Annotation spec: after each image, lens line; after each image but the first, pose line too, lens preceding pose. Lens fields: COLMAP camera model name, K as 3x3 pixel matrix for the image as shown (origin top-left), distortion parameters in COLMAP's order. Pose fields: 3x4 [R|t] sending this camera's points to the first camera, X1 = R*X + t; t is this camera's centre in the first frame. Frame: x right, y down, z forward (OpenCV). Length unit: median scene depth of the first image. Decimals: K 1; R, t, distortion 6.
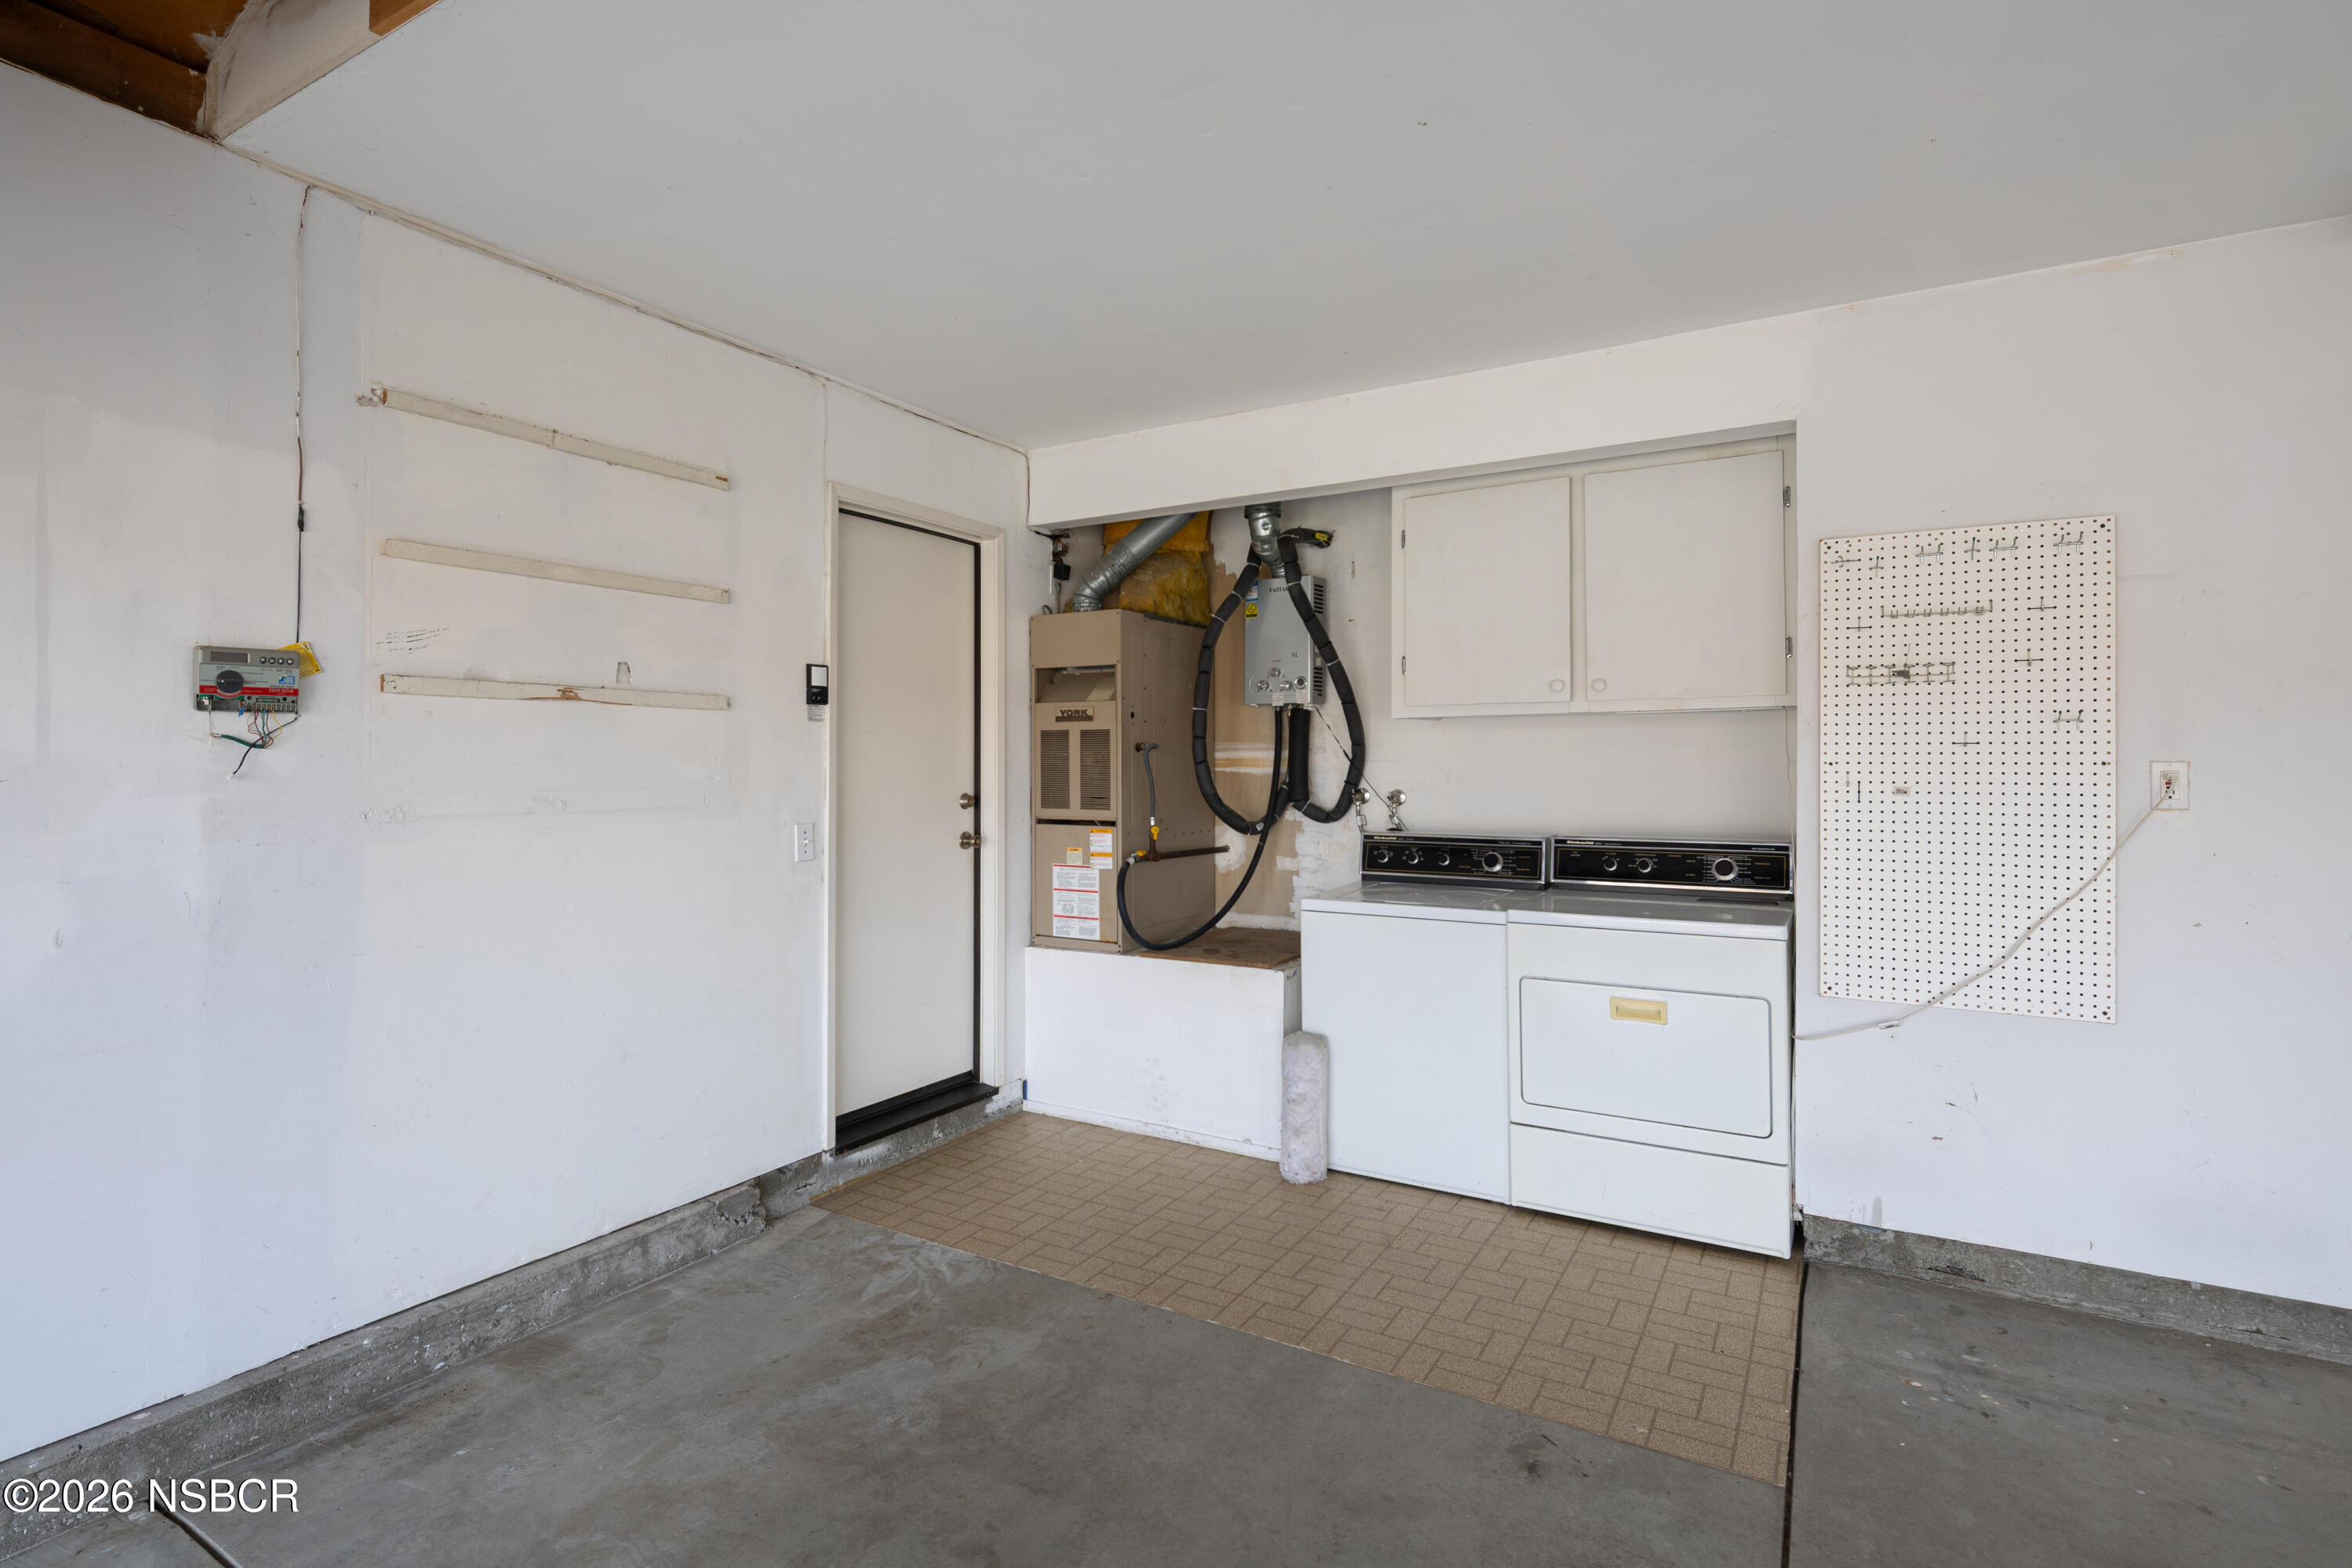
lens RADIAL K [[1157.4, 0, 1186.1], [0, 1157.4, 770.6], [0, 0, 1]] dist [0.001495, -0.003248]
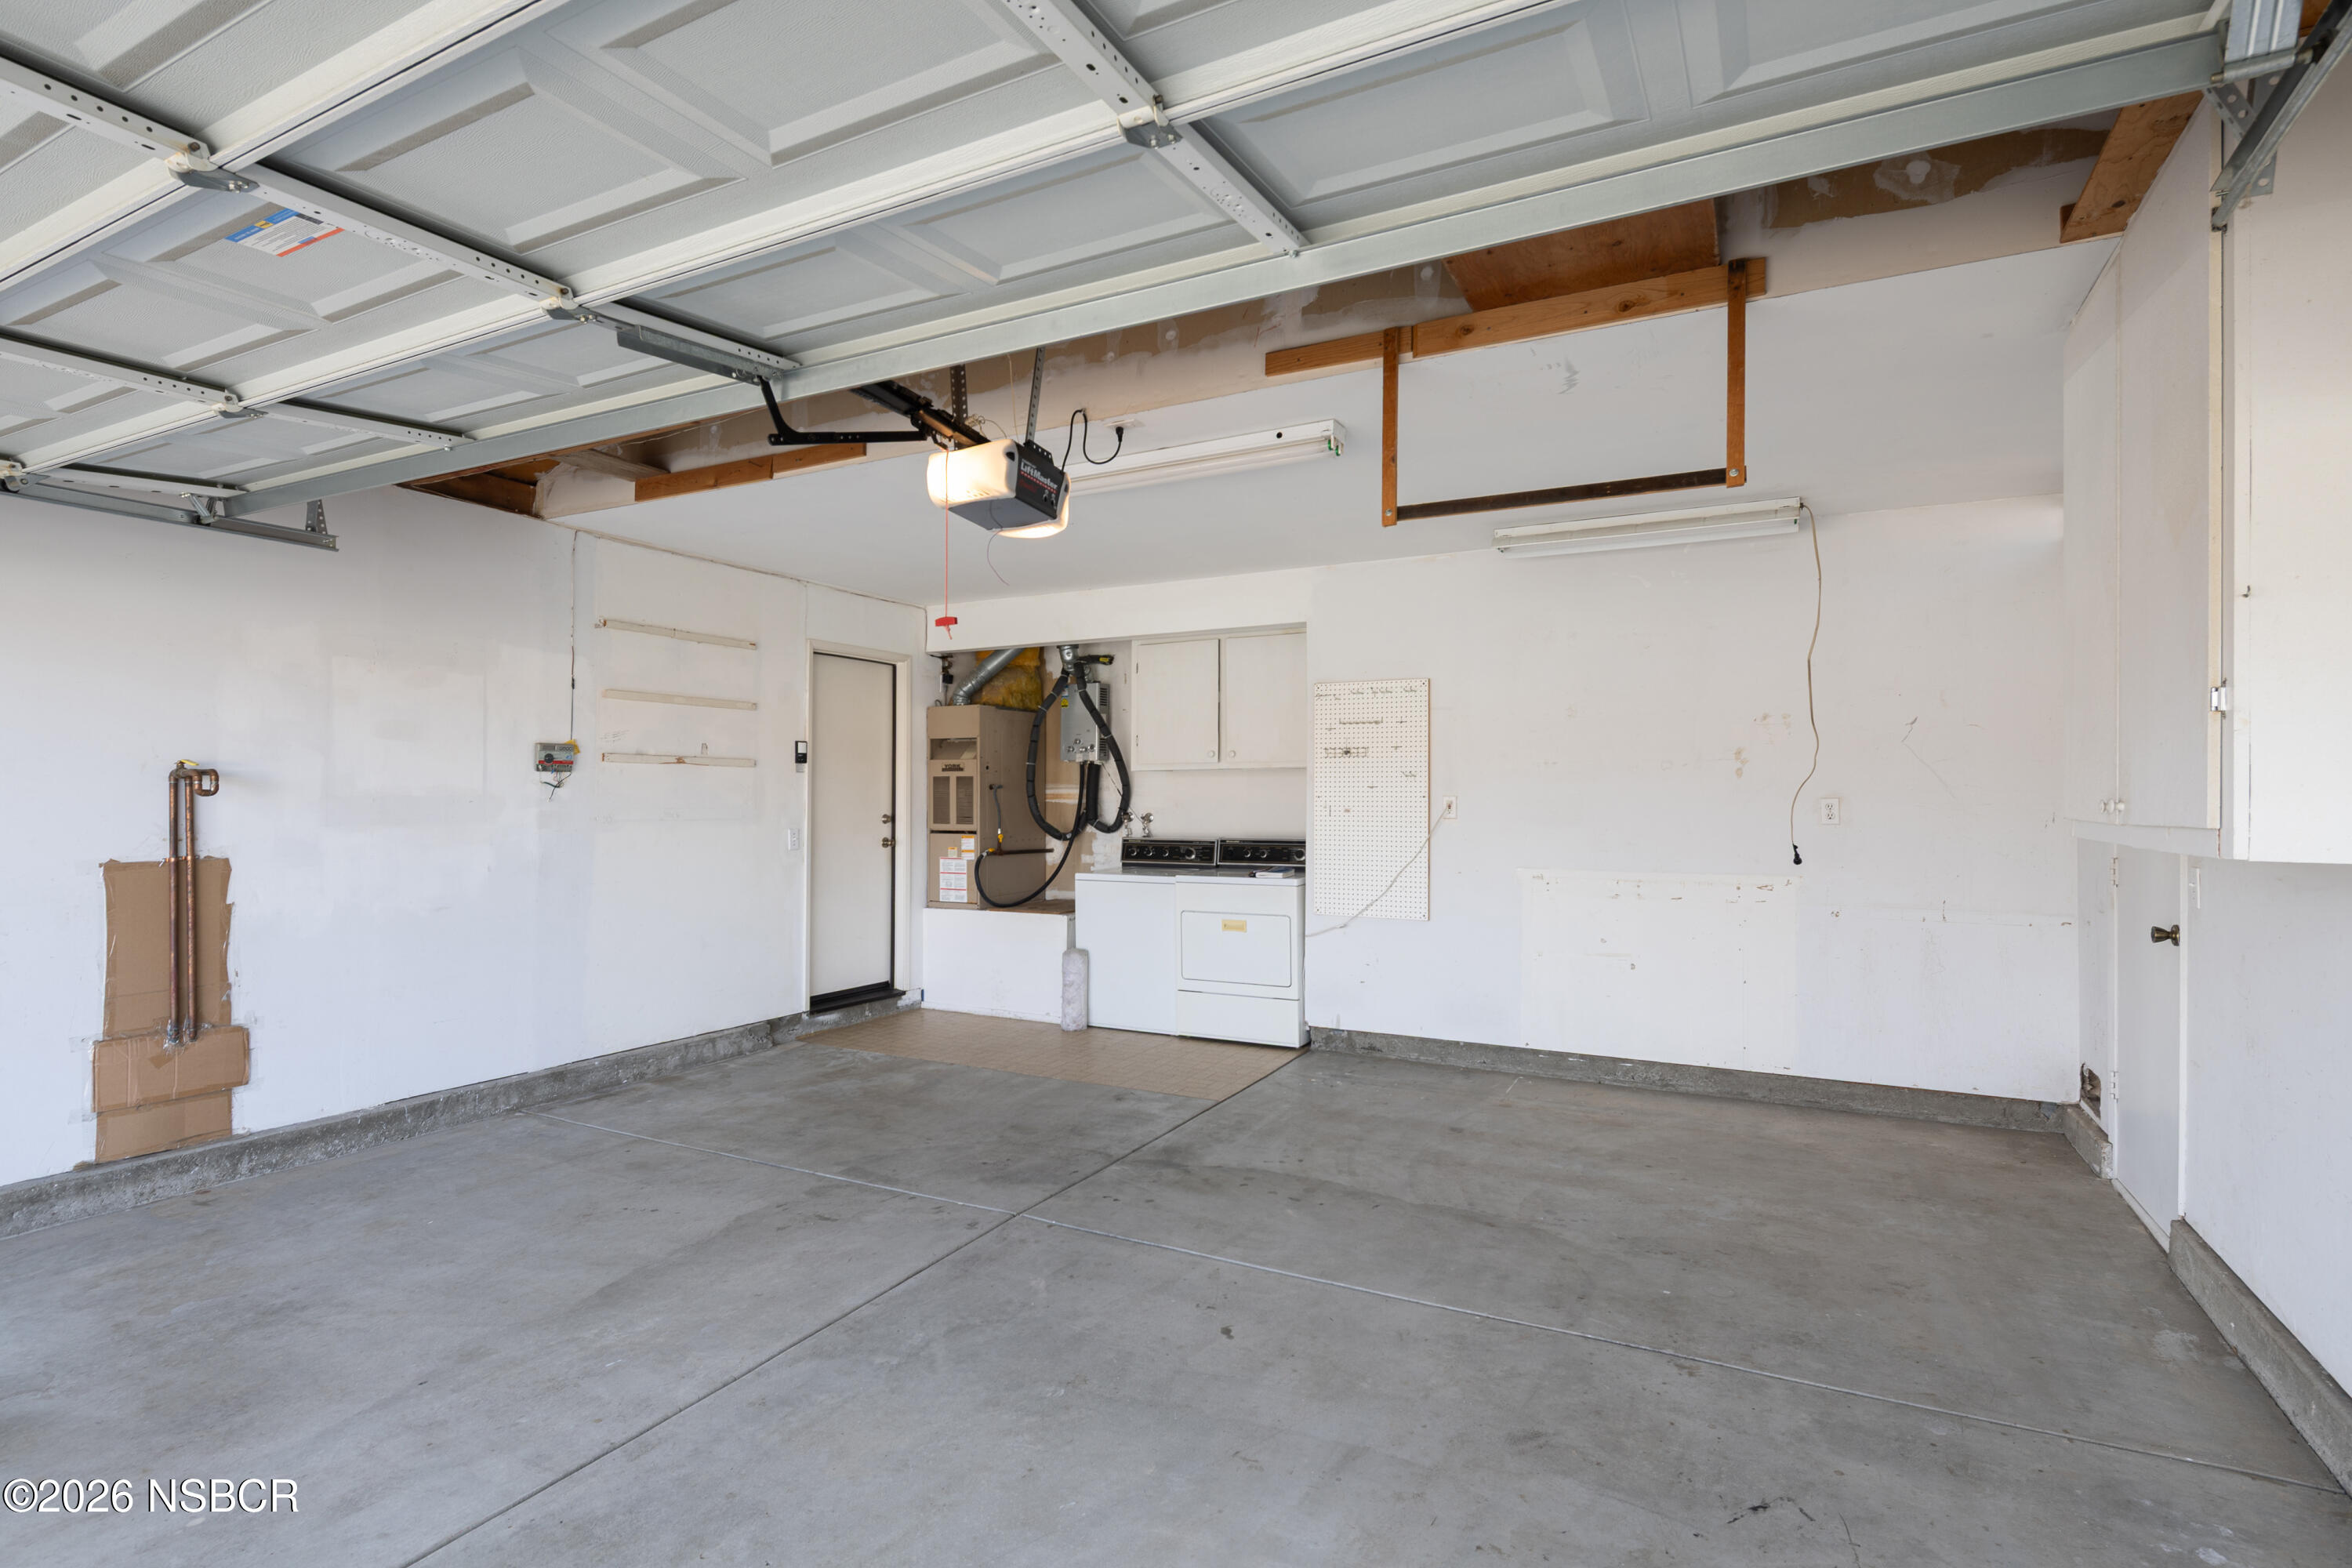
lens RADIAL K [[1157.4, 0, 1165.4], [0, 1157.4, 792.7], [0, 0, 1]] dist [0.001495, -0.003248]
pose [[0.999651, 0.002289, 0.026308, 0.199482], [-0.001968, 0.999923, -0.012212, 0.009614], [-0.026334, 0.012156, 0.999579, -0.809236]]
